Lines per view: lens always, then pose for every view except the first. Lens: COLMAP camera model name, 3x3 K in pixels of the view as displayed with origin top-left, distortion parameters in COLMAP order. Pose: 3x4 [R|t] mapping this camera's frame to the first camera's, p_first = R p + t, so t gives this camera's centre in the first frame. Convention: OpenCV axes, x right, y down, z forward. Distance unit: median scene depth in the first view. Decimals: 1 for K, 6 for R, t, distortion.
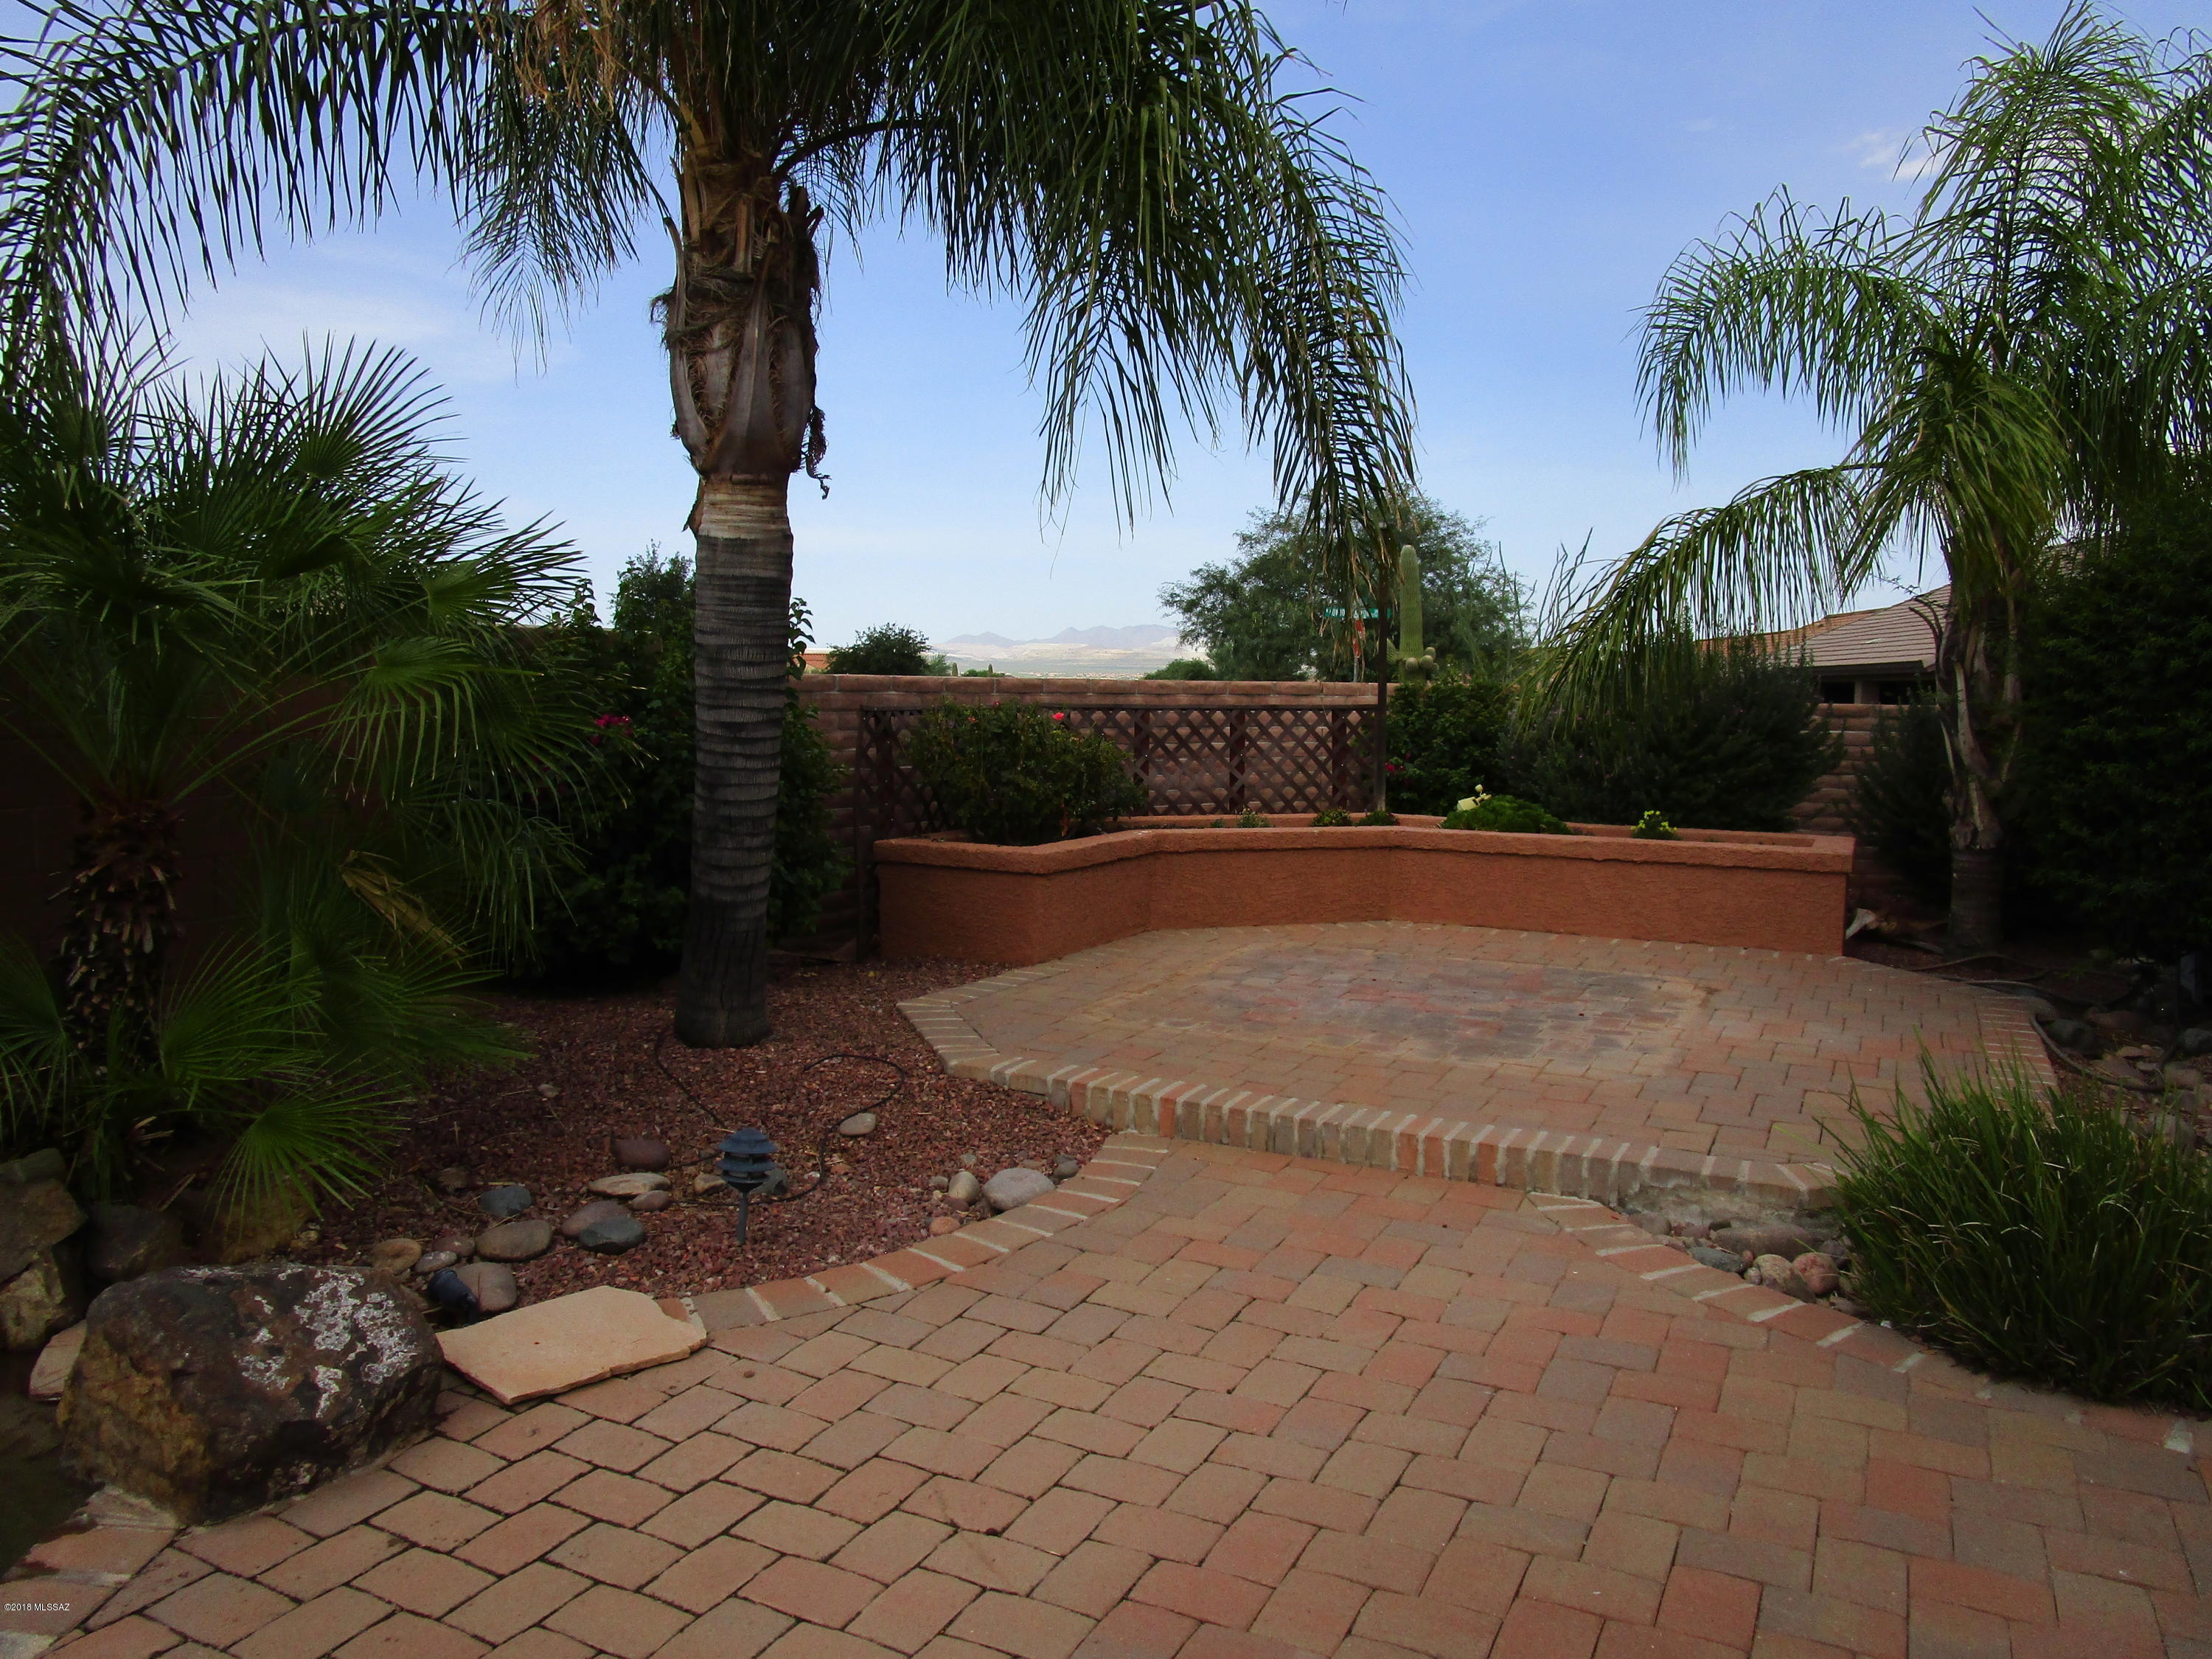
lens RADIAL K [[1581.7, 0, 1106.7], [0, 1581.7, 832.6], [0, 0, 1]] dist [-0.022874, 0.003321]
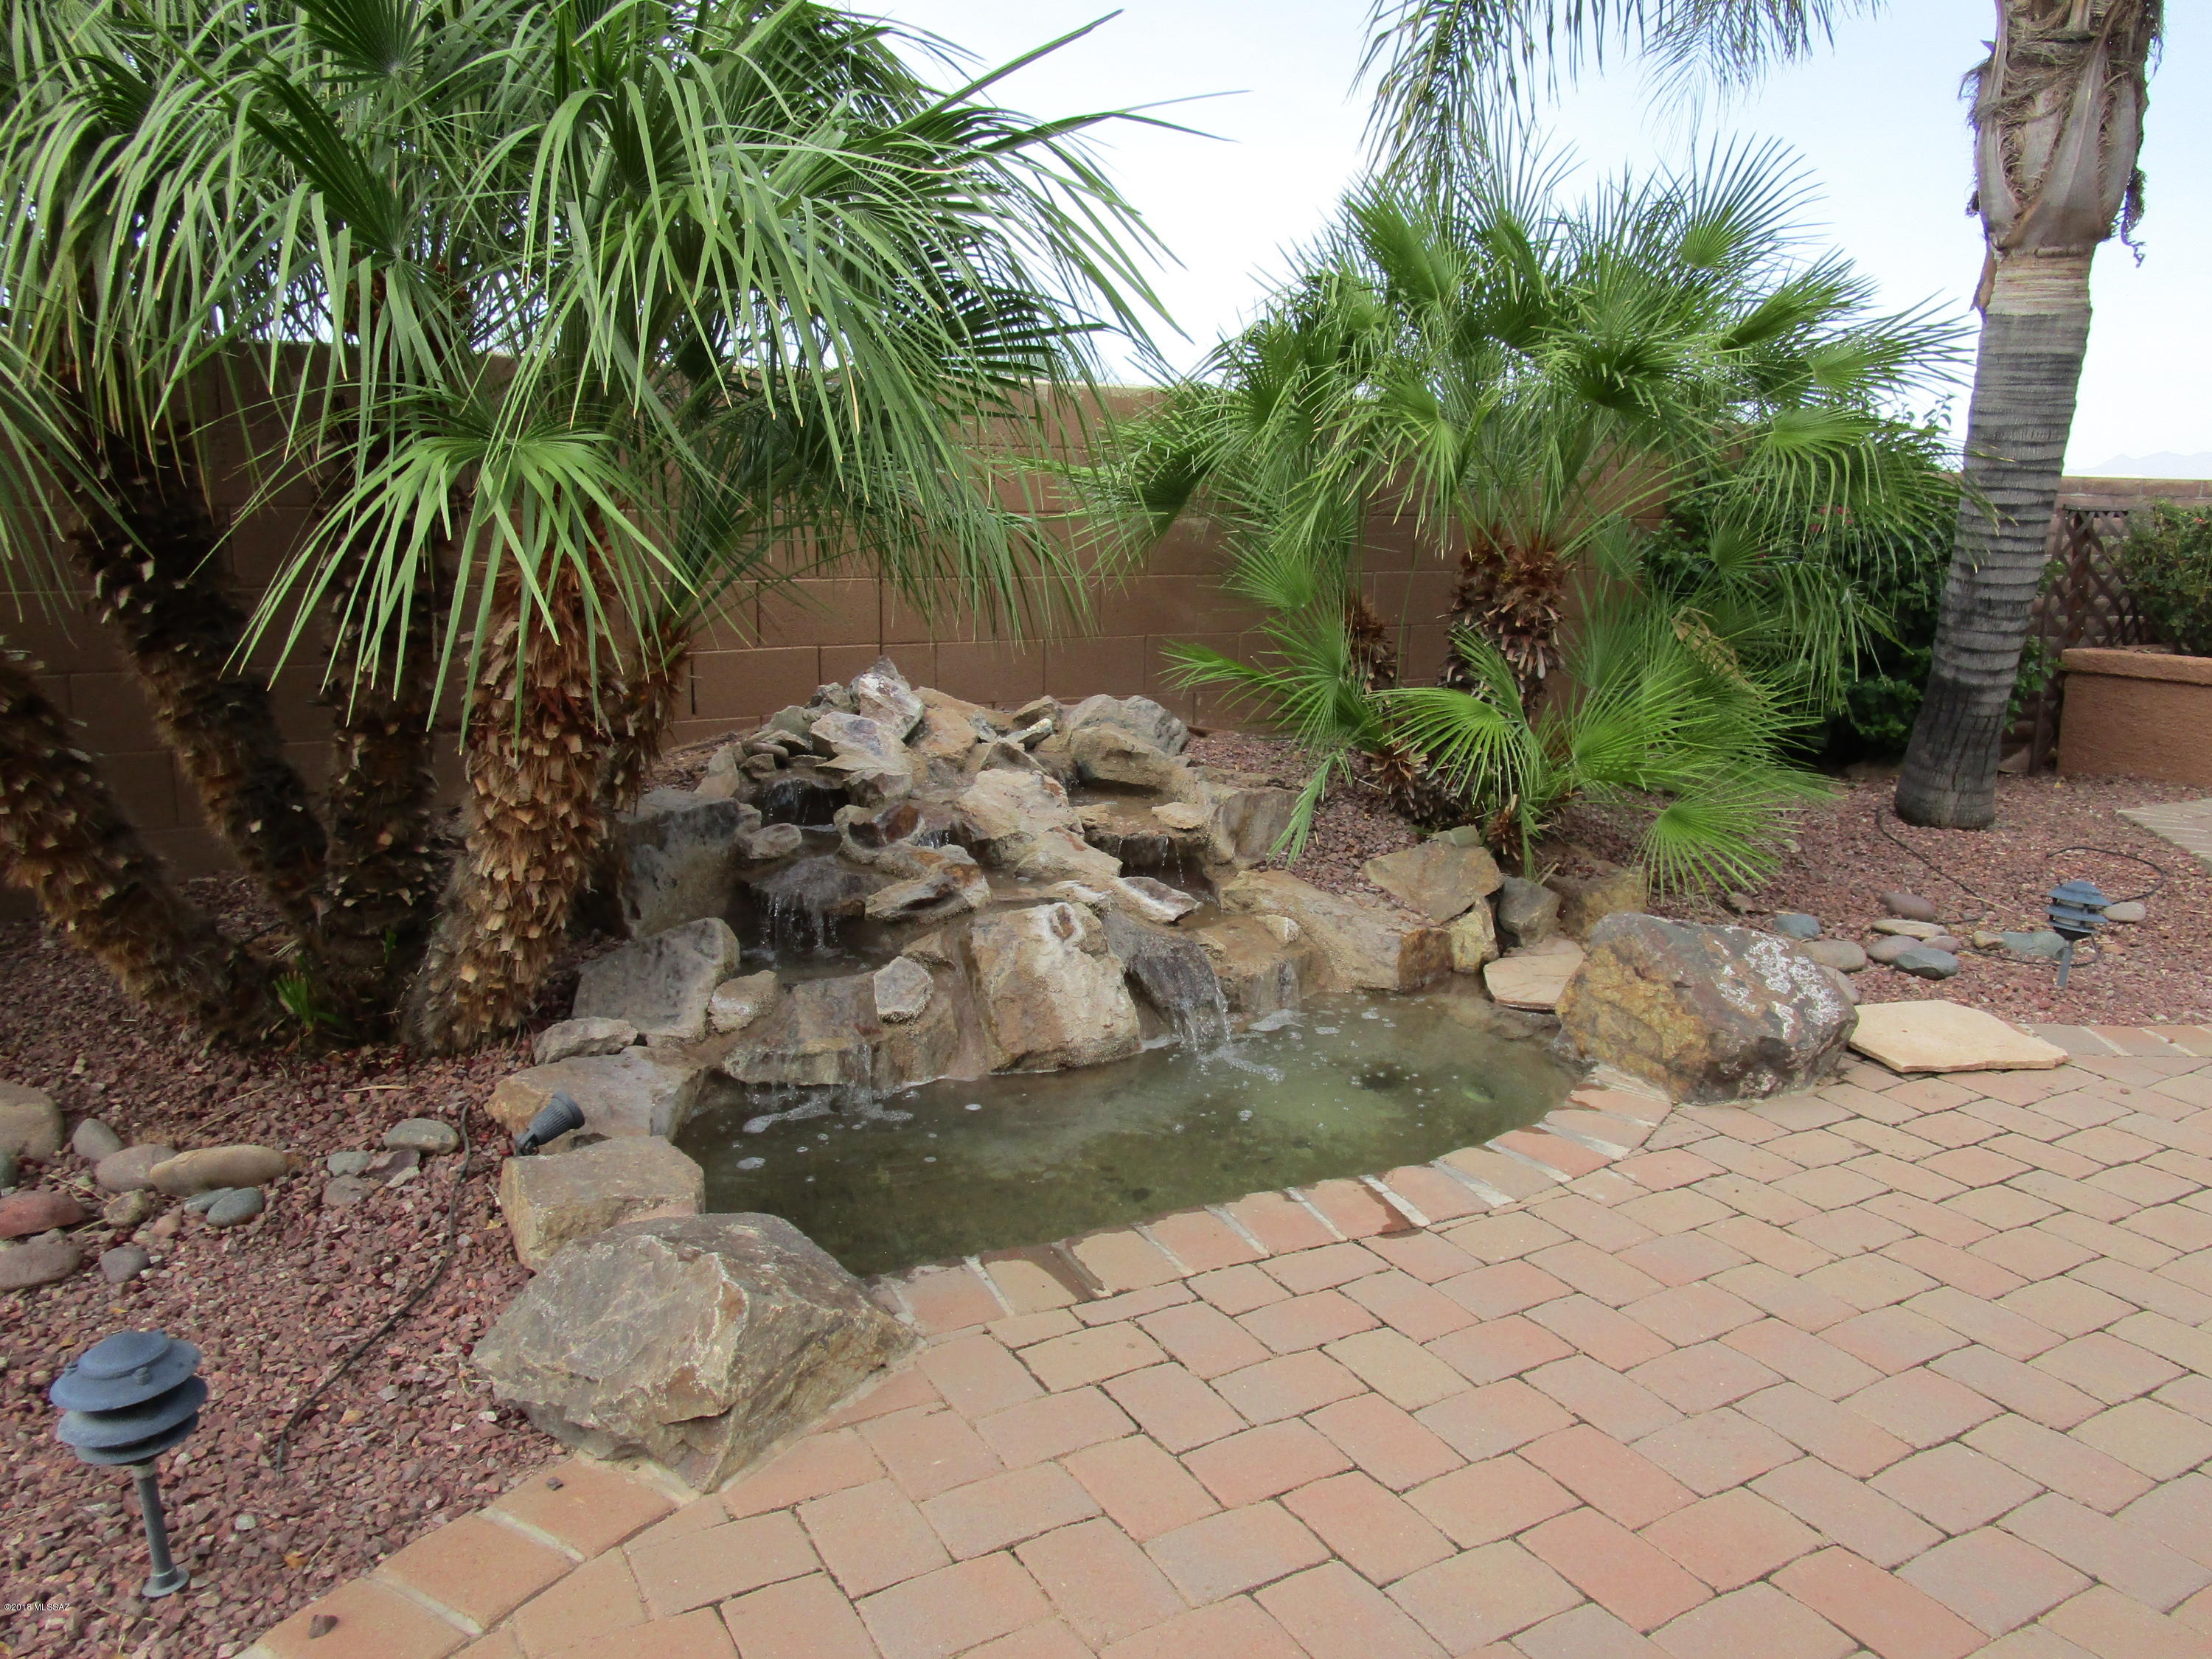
lens RADIAL K [[1581.7, 0, 1100.6], [0, 1581.7, 834.5], [0, 0, 1]] dist [-0.022874, 0.003321]
pose [[0.833421, 0.104908, -0.542589, -0.184606], [-0.049322, 0.992019, 0.116045, 0.060978], [0.550433, -0.069953, 0.831944, -0.188929]]
